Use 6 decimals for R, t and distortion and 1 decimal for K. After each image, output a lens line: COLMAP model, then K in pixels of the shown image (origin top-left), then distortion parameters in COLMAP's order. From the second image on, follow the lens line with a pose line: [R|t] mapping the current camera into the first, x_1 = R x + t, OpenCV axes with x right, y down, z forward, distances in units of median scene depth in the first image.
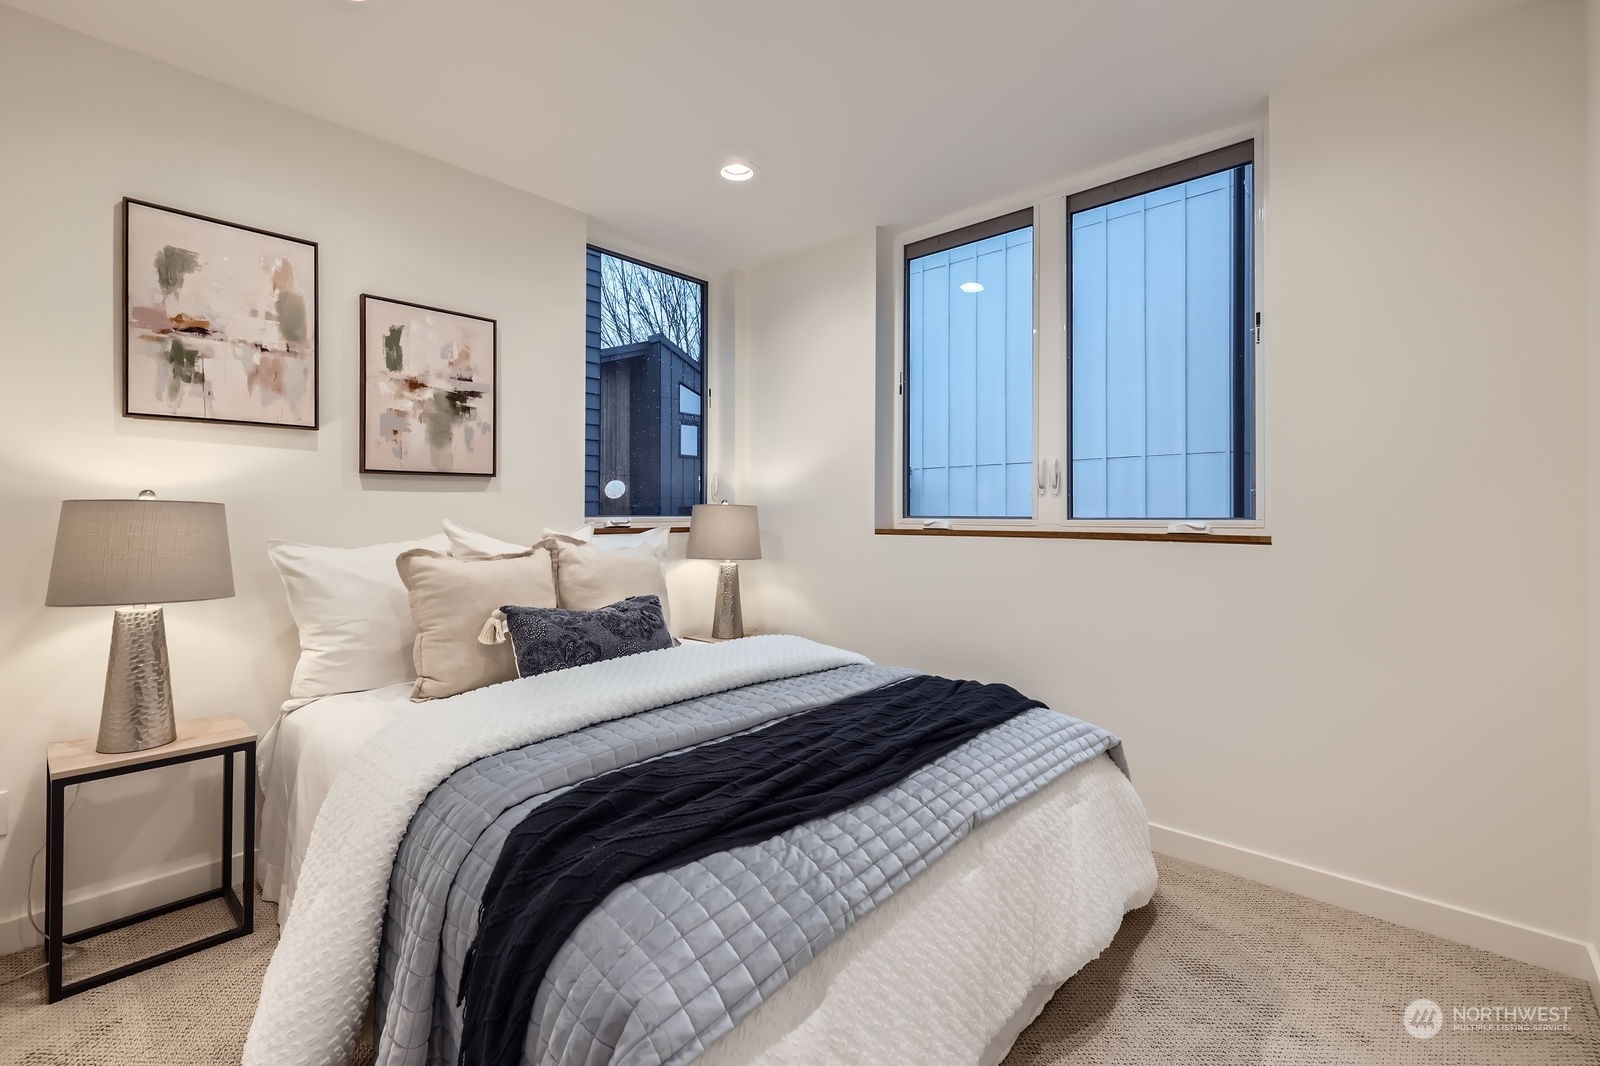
lens RADIAL K [[697.0, 0, 791.8], [0, 697.0, 513.2], [0, 0, 1]] dist [-0.000046, -0.000141]
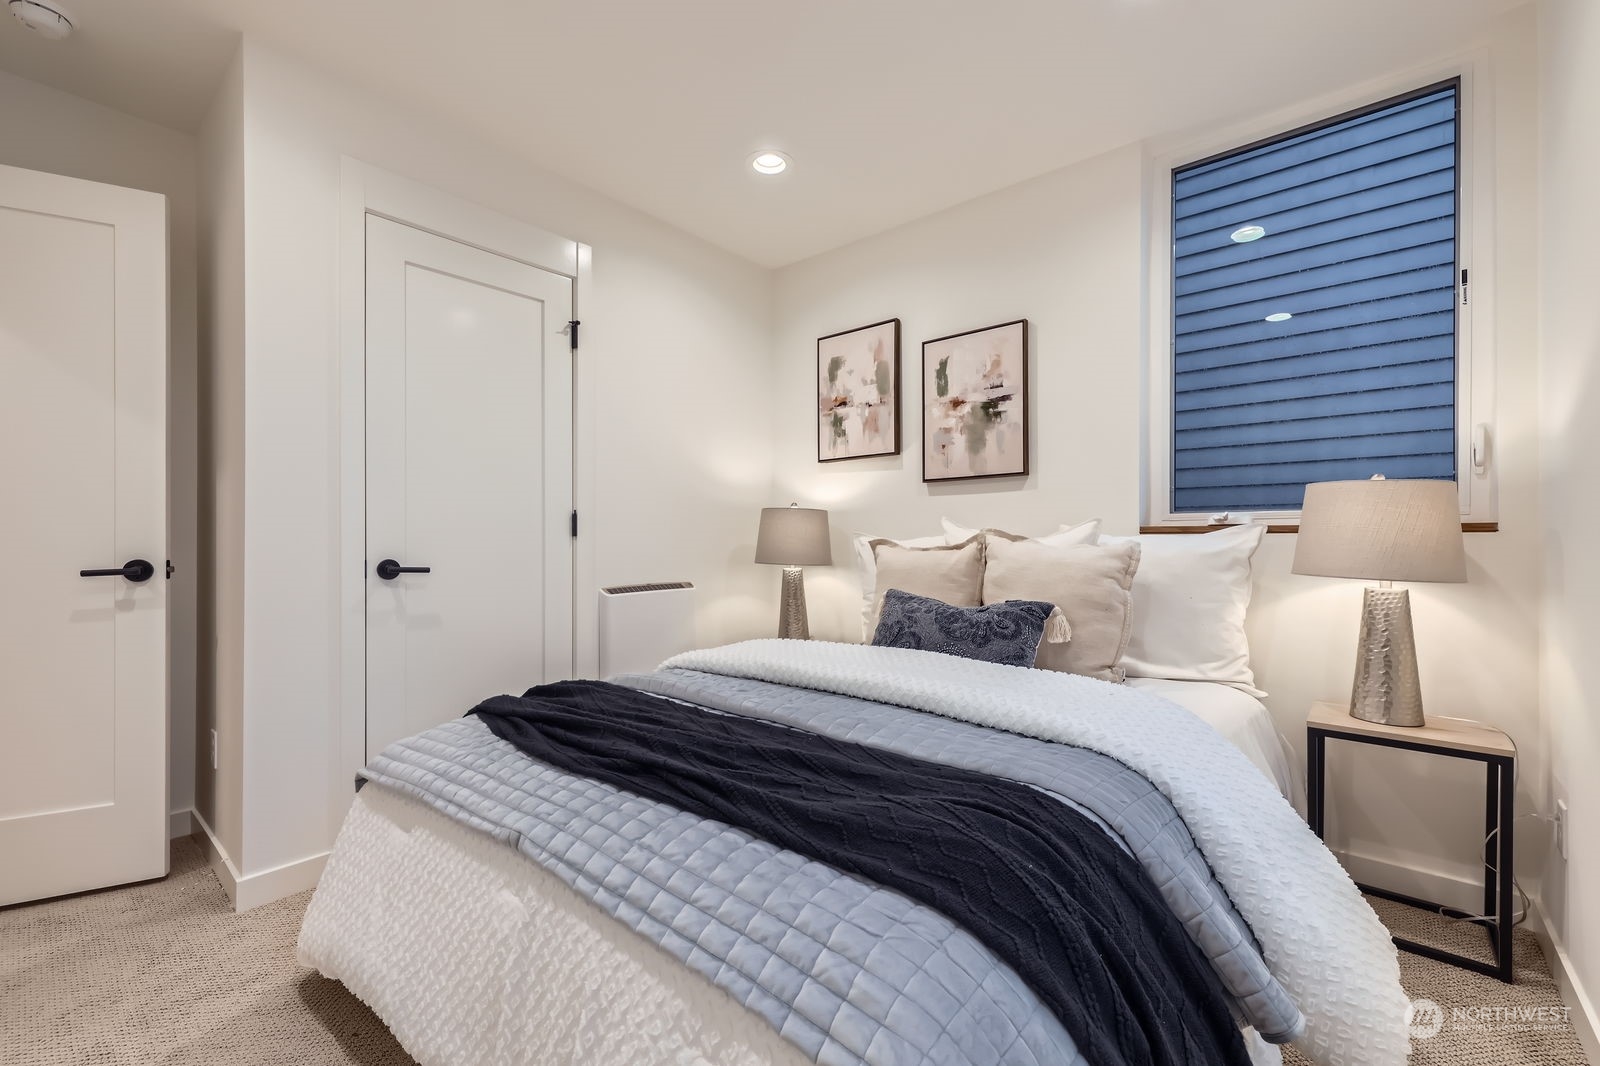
lens RADIAL K [[665.2, 0, 802.3], [0, 665.2, 542.6], [0, 0, 1]] dist [0.002128, 0.000098]
pose [[0.037066, 0.002212, -0.999310, 0.594126], [0.001009, 0.999997, 0.002251, 0.049092], [0.999312, -0.001092, 0.037063, 0.732353]]
